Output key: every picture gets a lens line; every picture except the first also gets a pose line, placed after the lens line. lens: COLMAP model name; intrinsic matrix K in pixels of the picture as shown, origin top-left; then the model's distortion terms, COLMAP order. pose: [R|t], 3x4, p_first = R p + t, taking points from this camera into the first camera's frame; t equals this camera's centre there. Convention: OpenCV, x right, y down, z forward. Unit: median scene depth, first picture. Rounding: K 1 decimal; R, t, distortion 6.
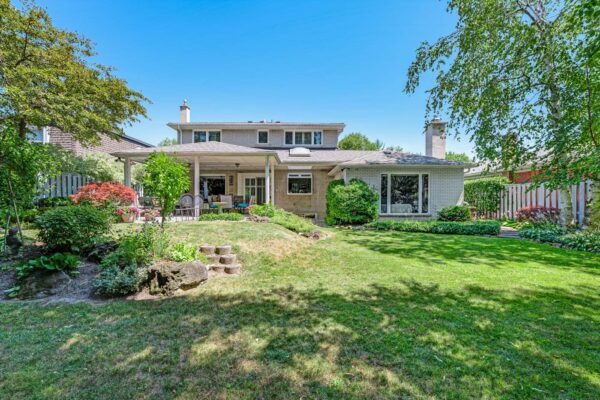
lens RADIAL K [[249.3, 0, 299.3], [0, 249.3, 203.6], [0, 0, 1]] dist [-0.013816, 0.000315]
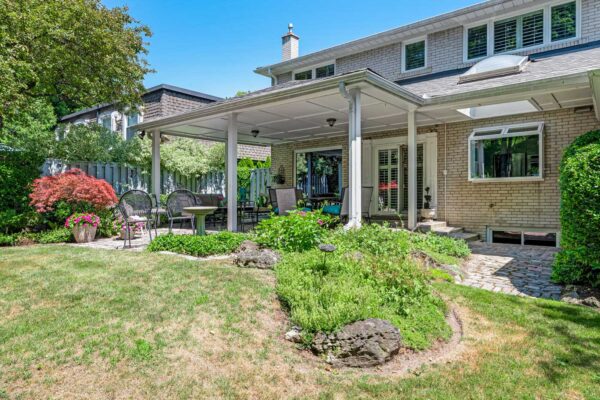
lens RADIAL K [[382.6, 0, 301.1], [0, 382.6, 196.9], [0, 0, 1]] dist [-0.010938, -0.000548]
pose [[0.785933, -0.007526, -0.618266, 0.151415], [0.005297, 0.999971, -0.005438, -0.014822], [0.618290, 0.000999, 0.785950, 0.449599]]
